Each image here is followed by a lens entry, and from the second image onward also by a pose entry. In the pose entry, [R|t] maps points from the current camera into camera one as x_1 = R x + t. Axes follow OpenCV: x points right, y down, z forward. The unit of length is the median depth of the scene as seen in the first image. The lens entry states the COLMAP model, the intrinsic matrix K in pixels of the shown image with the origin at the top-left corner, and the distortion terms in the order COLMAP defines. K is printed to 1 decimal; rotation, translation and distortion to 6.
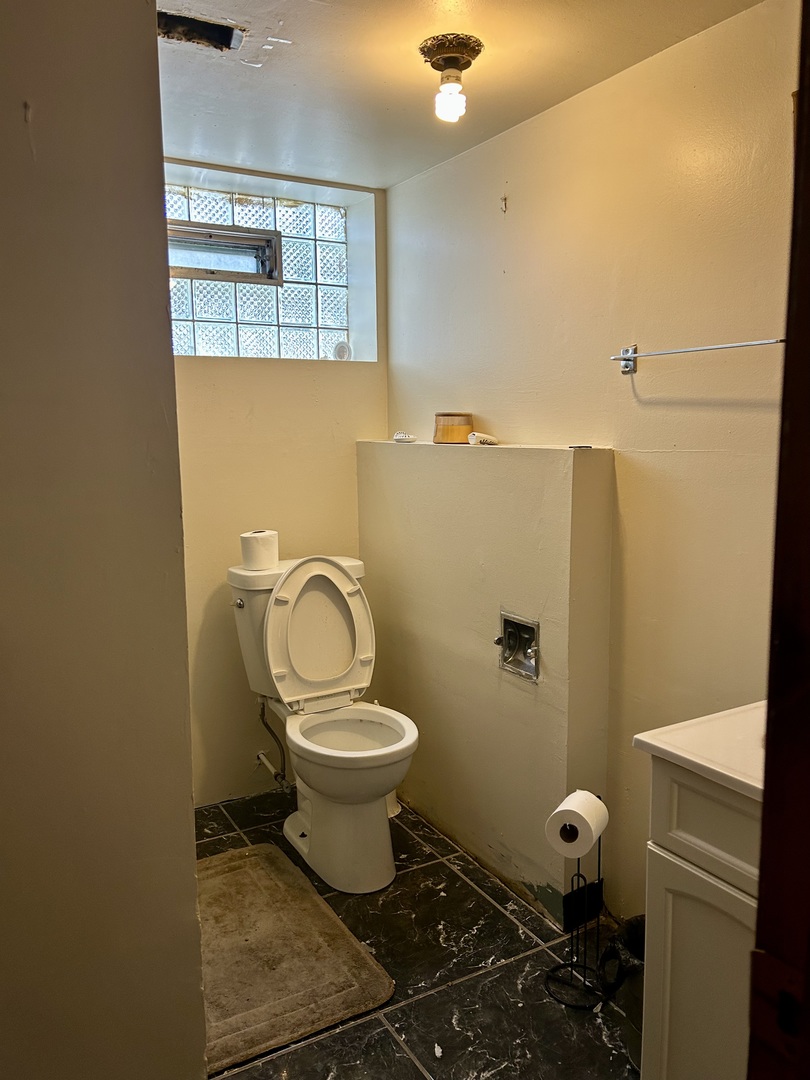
lens RADIAL K [[808.9, 0, 408.7], [0, 808.9, 540.5], [0, 0, 1]] dist [0.054223, -0.062668]
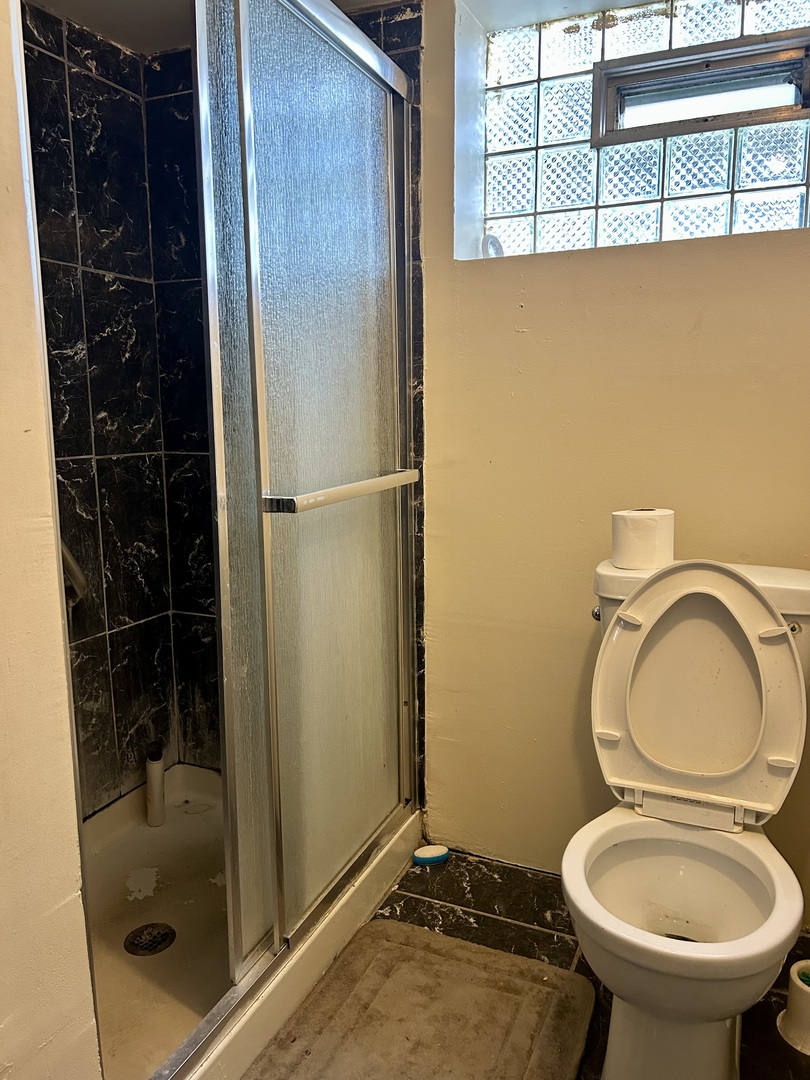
lens RADIAL K [[808.9, 0, 400.1], [0, 808.9, 541.2], [0, 0, 1]] dist [0.054223, -0.062668]
pose [[0.587563, 0.135042, -0.797830, 0.219177], [-0.116900, 0.989799, 0.081444, -0.016099], [0.800690, 0.045413, 0.597355, 0.472650]]
